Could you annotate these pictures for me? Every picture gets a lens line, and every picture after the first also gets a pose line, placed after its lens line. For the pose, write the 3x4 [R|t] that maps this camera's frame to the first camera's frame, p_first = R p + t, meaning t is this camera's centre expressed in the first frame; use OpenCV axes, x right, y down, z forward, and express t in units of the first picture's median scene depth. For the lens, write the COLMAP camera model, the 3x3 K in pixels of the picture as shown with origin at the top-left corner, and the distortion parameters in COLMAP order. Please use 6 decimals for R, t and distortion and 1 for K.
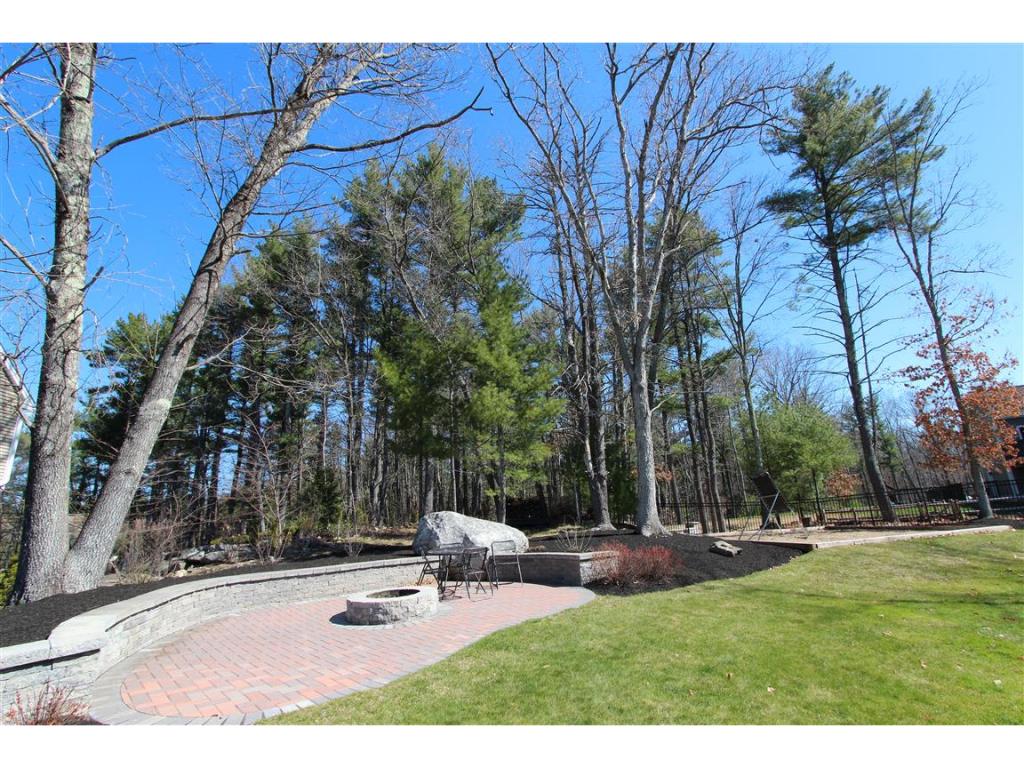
lens RADIAL K [[482.4, 0, 510.7], [0, 482.4, 386.0], [0, 0, 1]] dist [-0.024893, 0.000439]
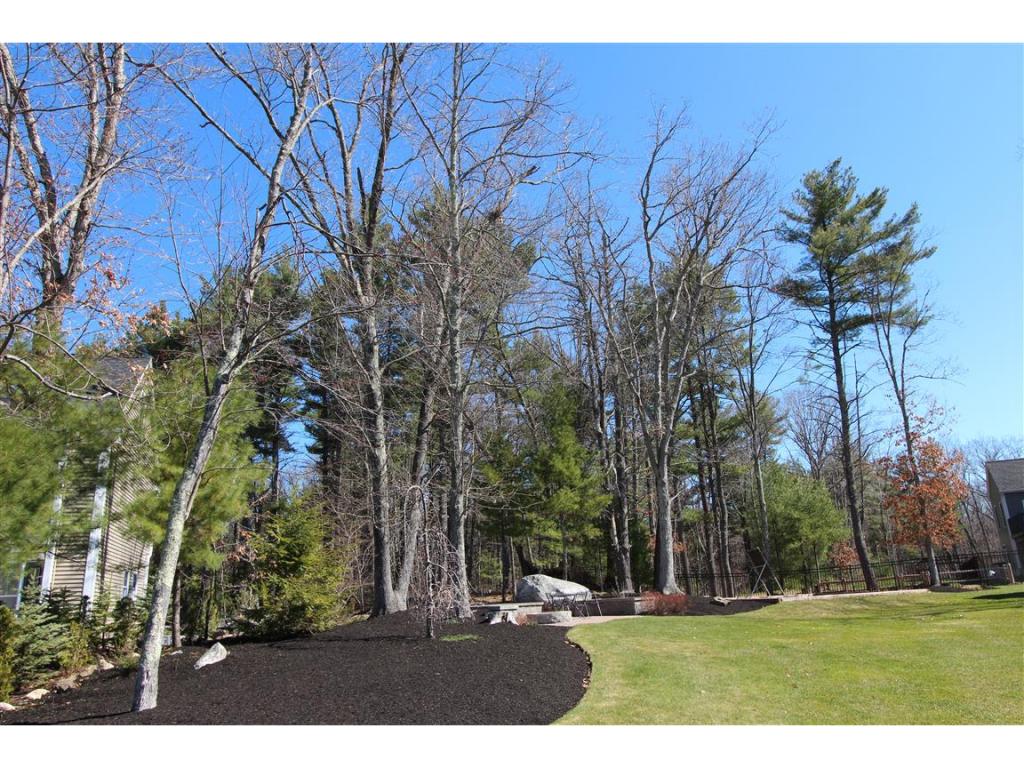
lens RADIAL K [[741.8, 0, 508.0], [0, 741.8, 383.7], [0, 0, 1]] dist [-0.046184, 0.006983]
pose [[0.995372, 0.028577, 0.091747, -0.219666], [-0.026500, 0.999366, -0.023780, -0.131949], [-0.092368, 0.021239, 0.995498, -0.620084]]
